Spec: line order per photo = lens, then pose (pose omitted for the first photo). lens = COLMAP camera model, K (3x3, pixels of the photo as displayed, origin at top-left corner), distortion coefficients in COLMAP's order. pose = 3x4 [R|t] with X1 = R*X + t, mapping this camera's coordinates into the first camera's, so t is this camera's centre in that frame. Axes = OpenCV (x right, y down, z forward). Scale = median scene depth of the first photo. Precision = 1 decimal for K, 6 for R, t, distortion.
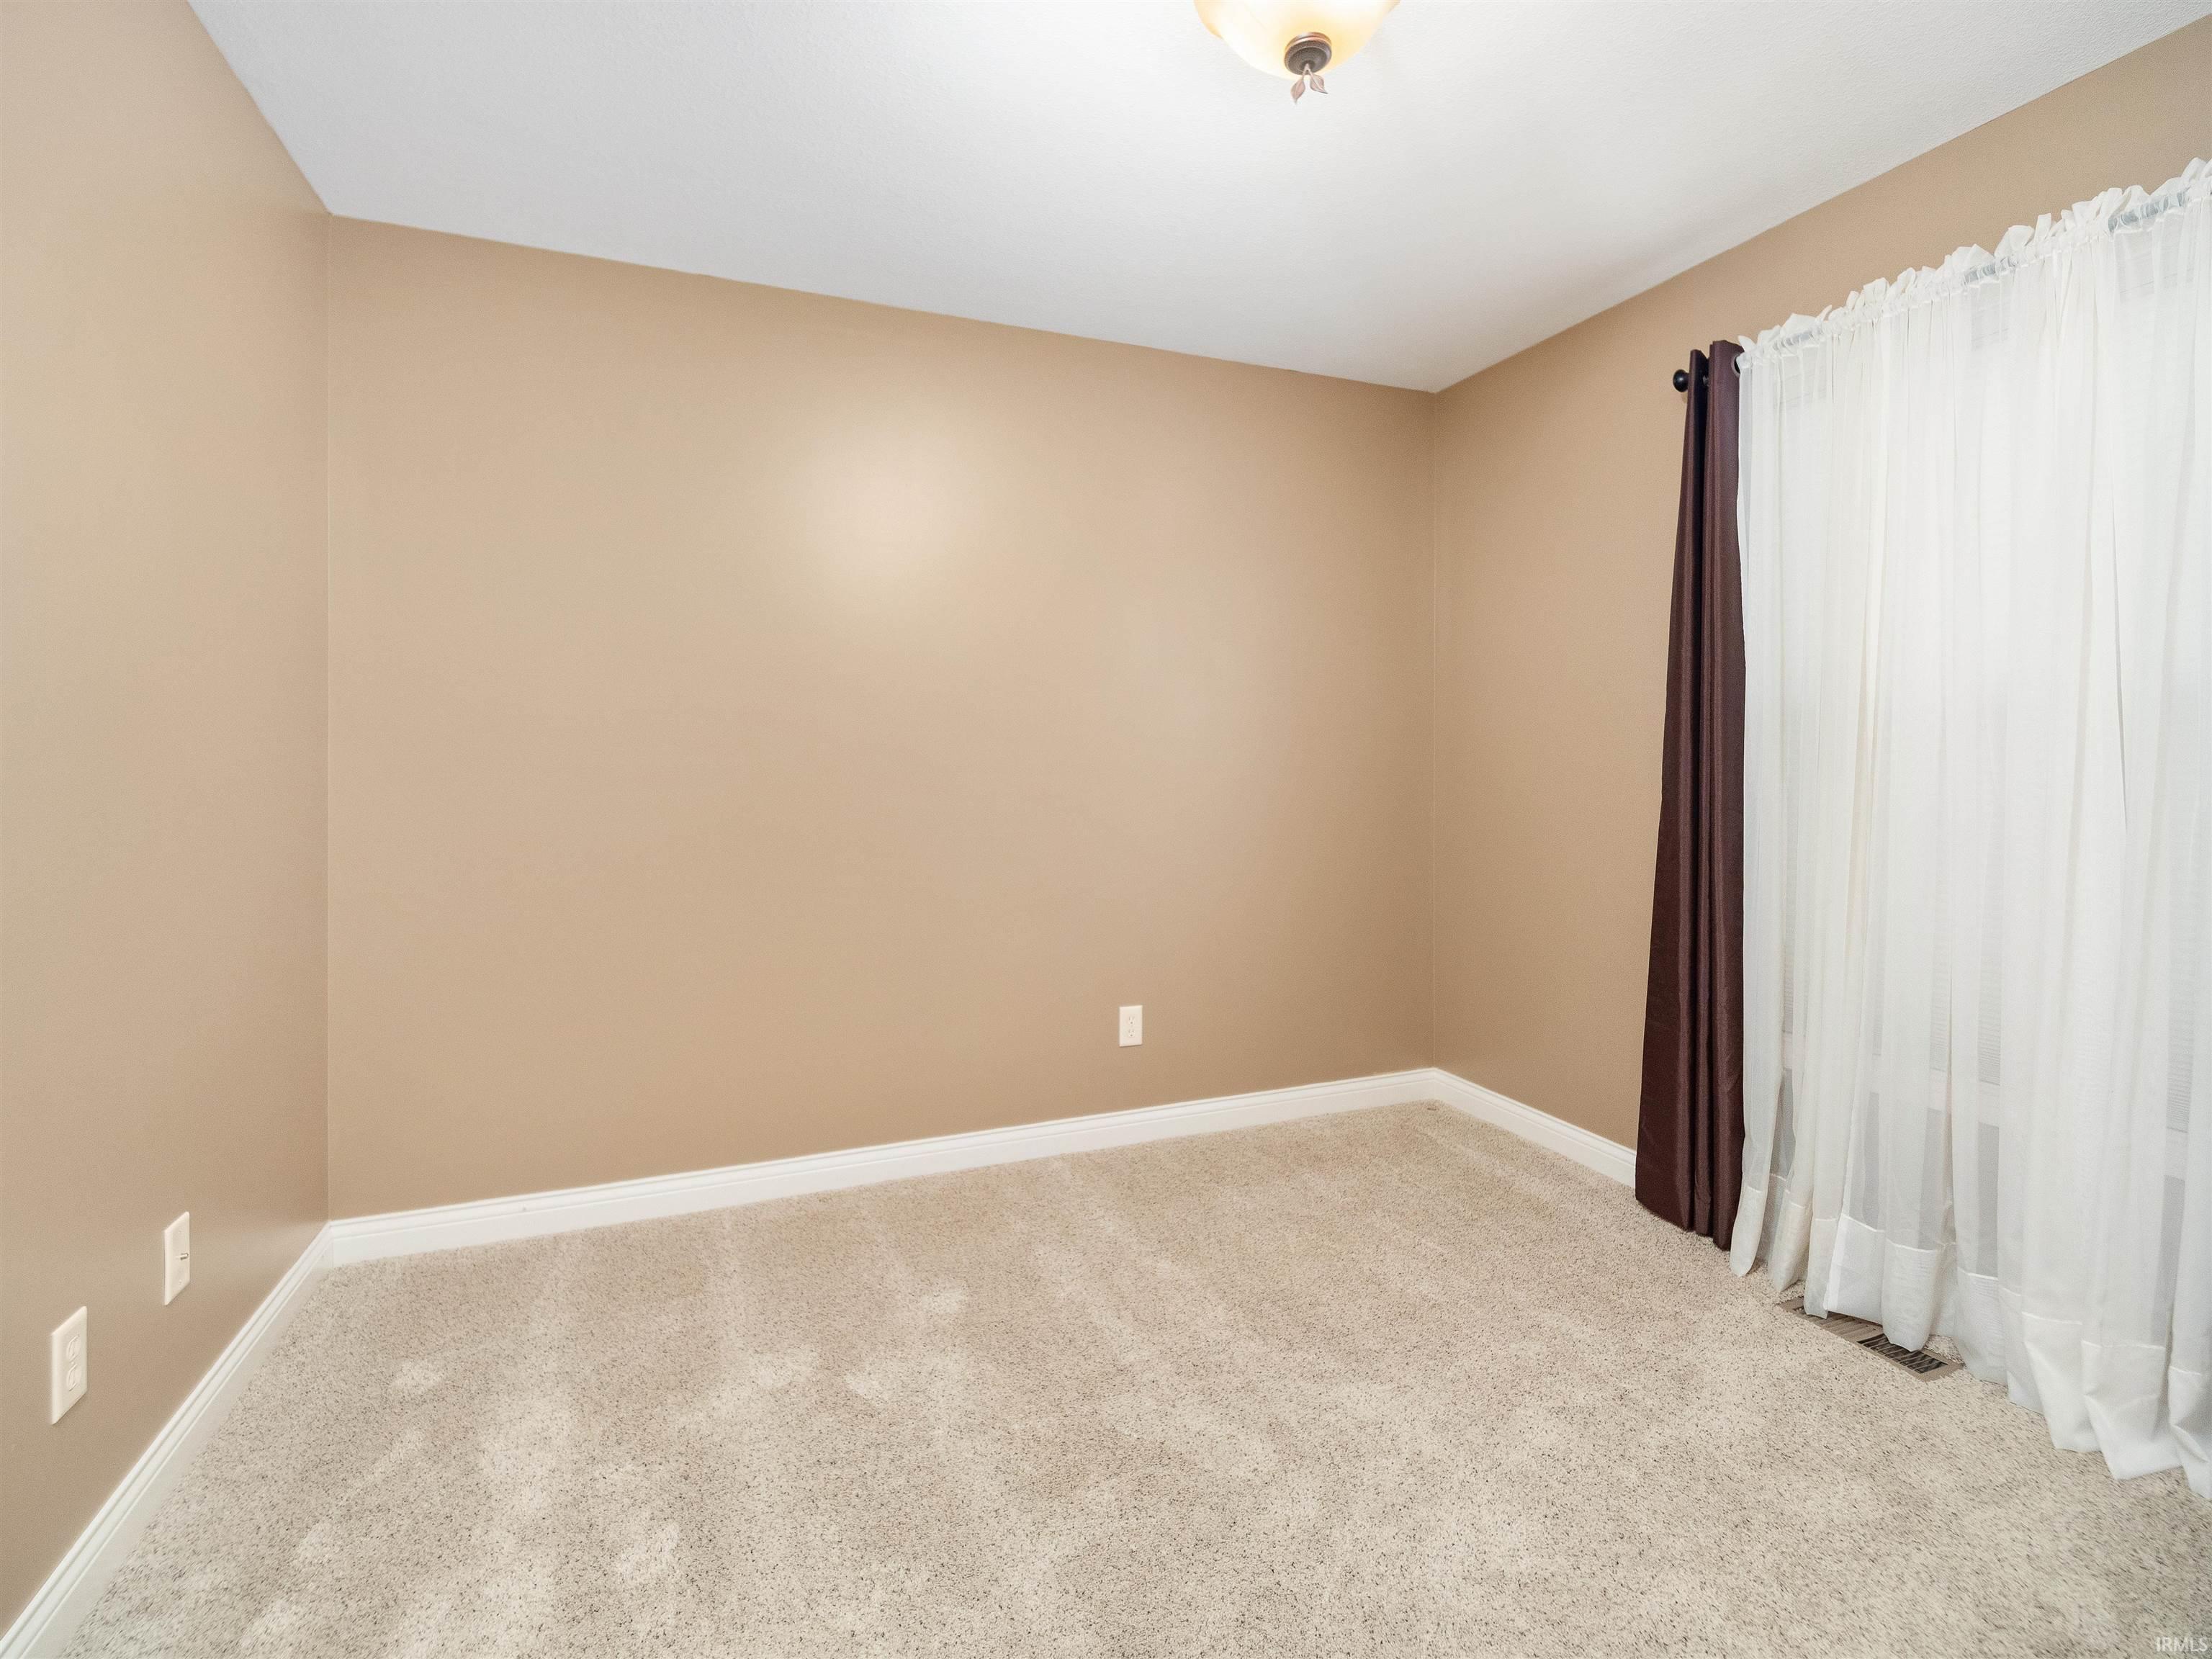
lens RADIAL K [[995.8, 0, 1104.3], [0, 995.8, 758.5], [0, 0, 1]] dist [0.011513, -0.006216]
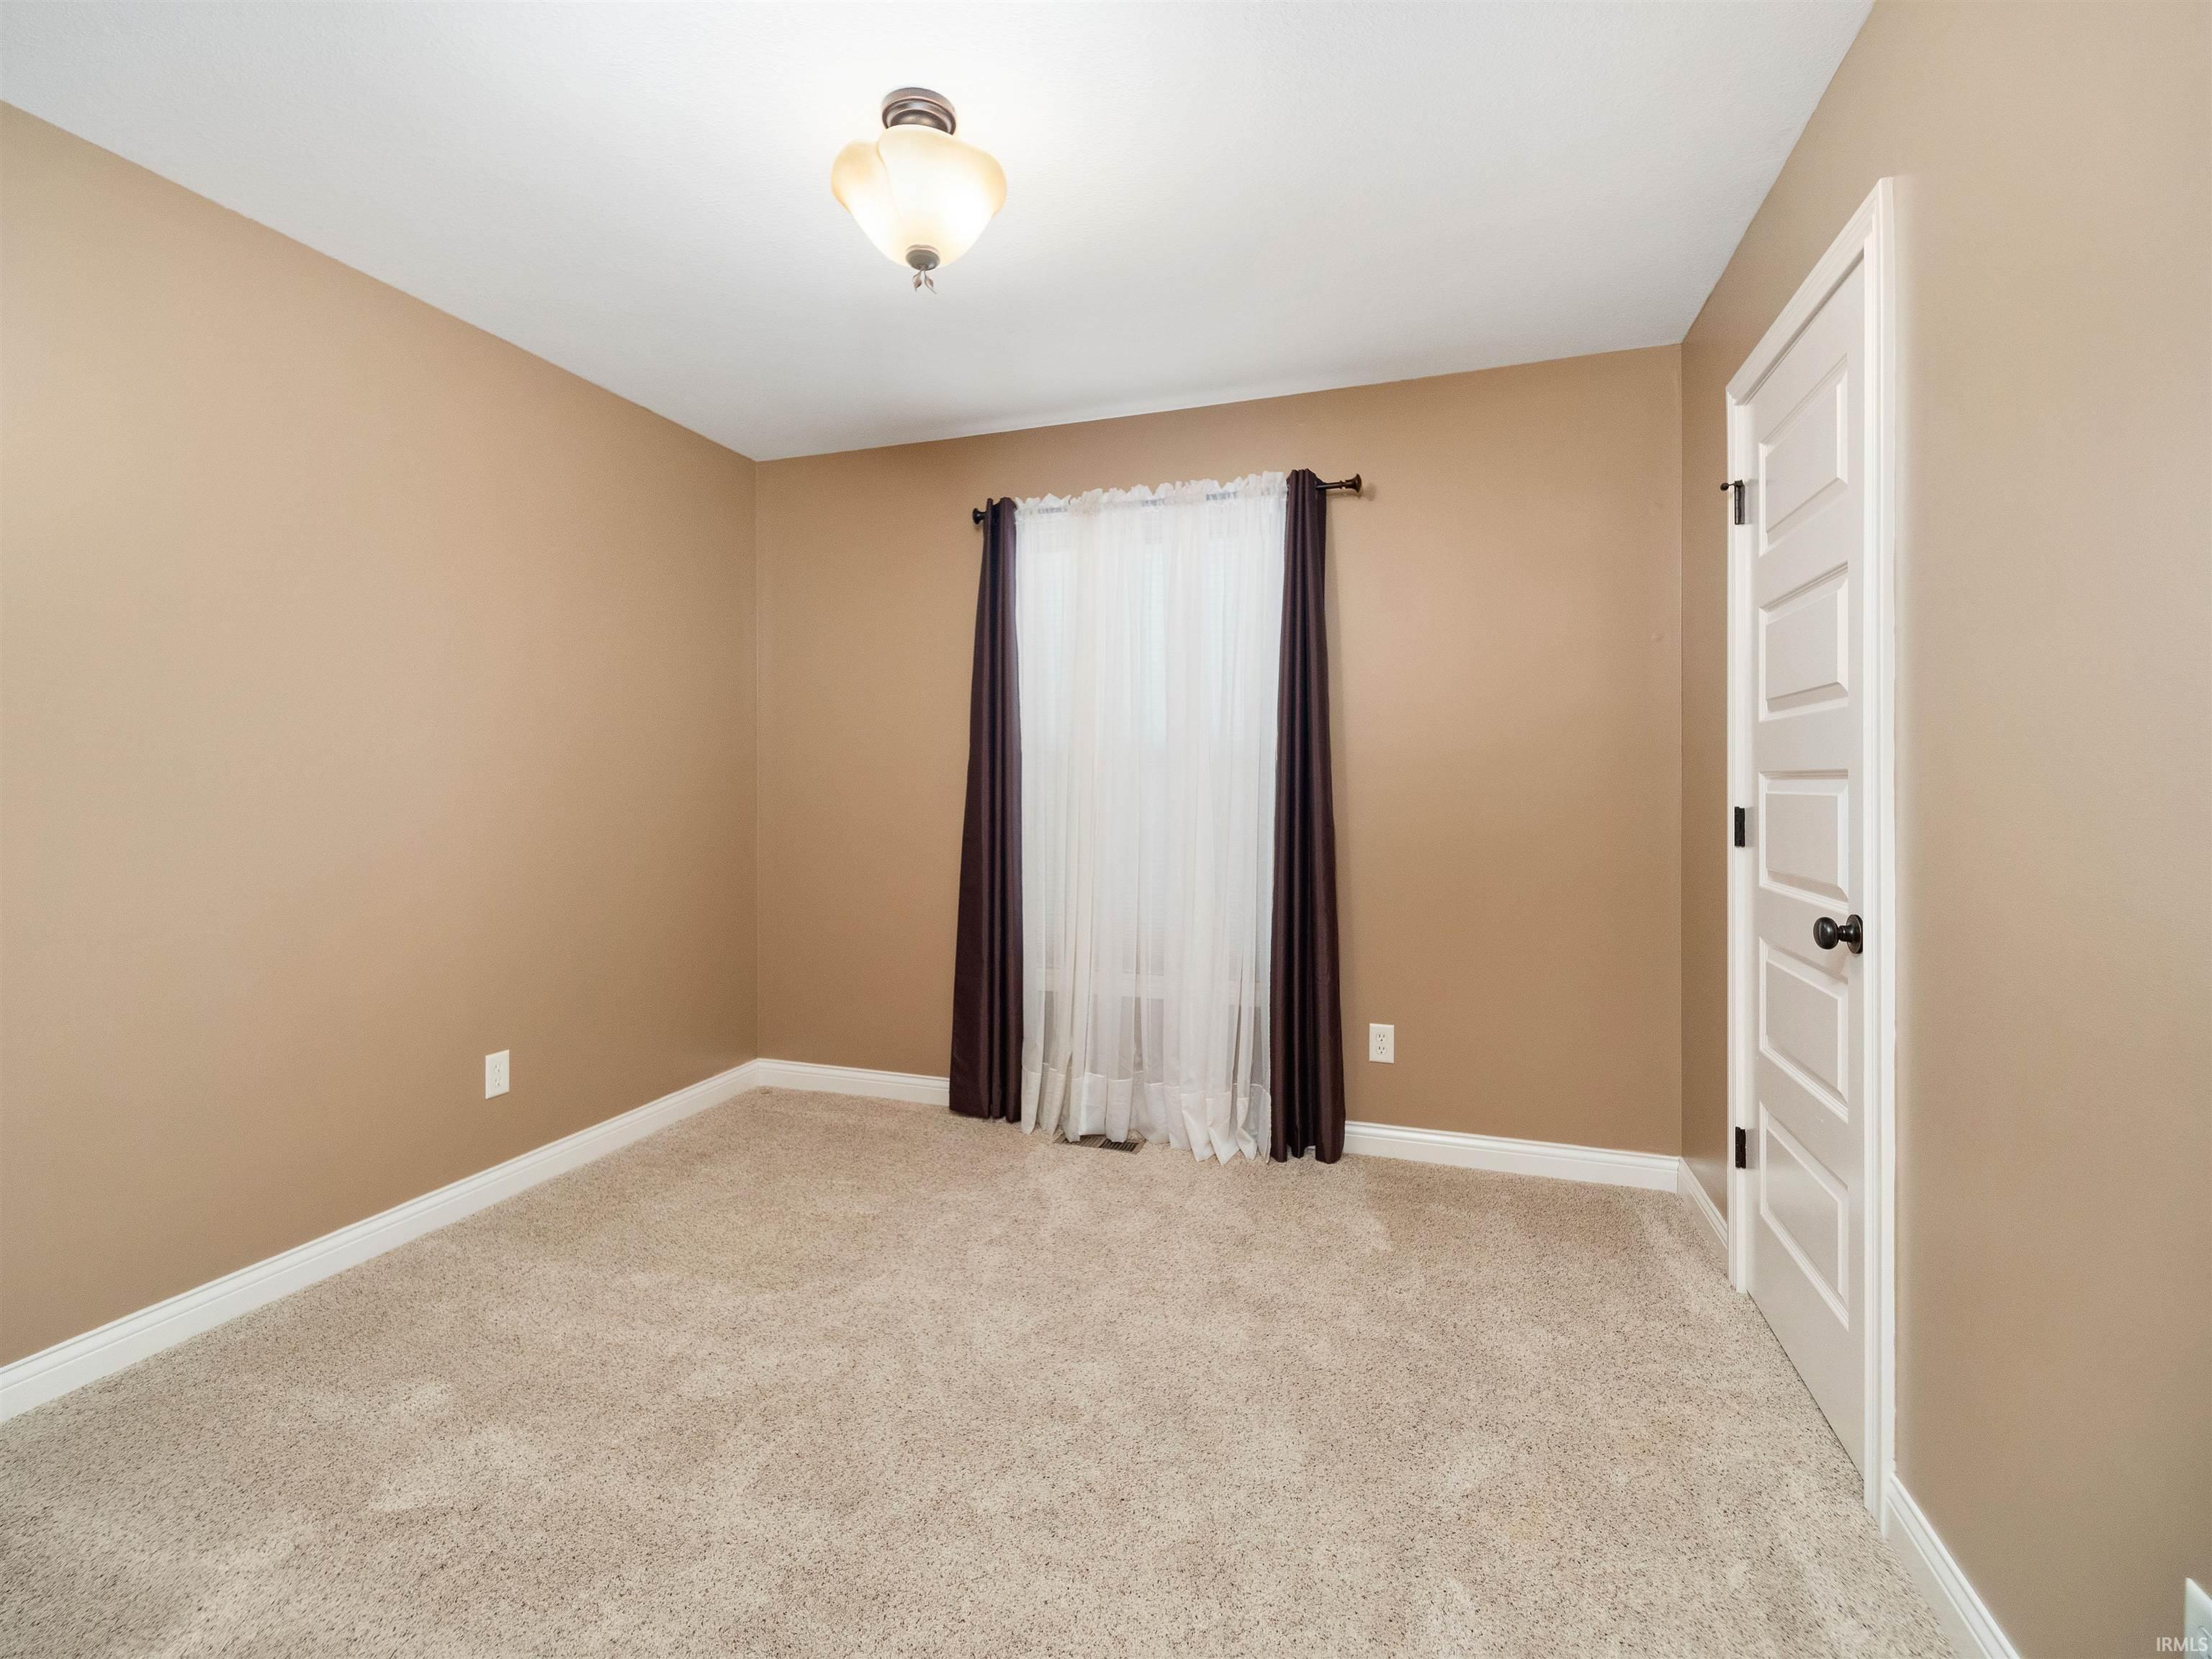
lens RADIAL K [[984.2, 0, 1081.0], [0, 984.2, 785.3], [0, 0, 1]] dist [0.007623, -0.005996]
pose [[0.650950, 0.000789, 0.759120, -0.486124], [0.001053, 0.999998, -0.001943, 0.003458], [-0.759120, 0.002064, 0.650948, -0.011990]]
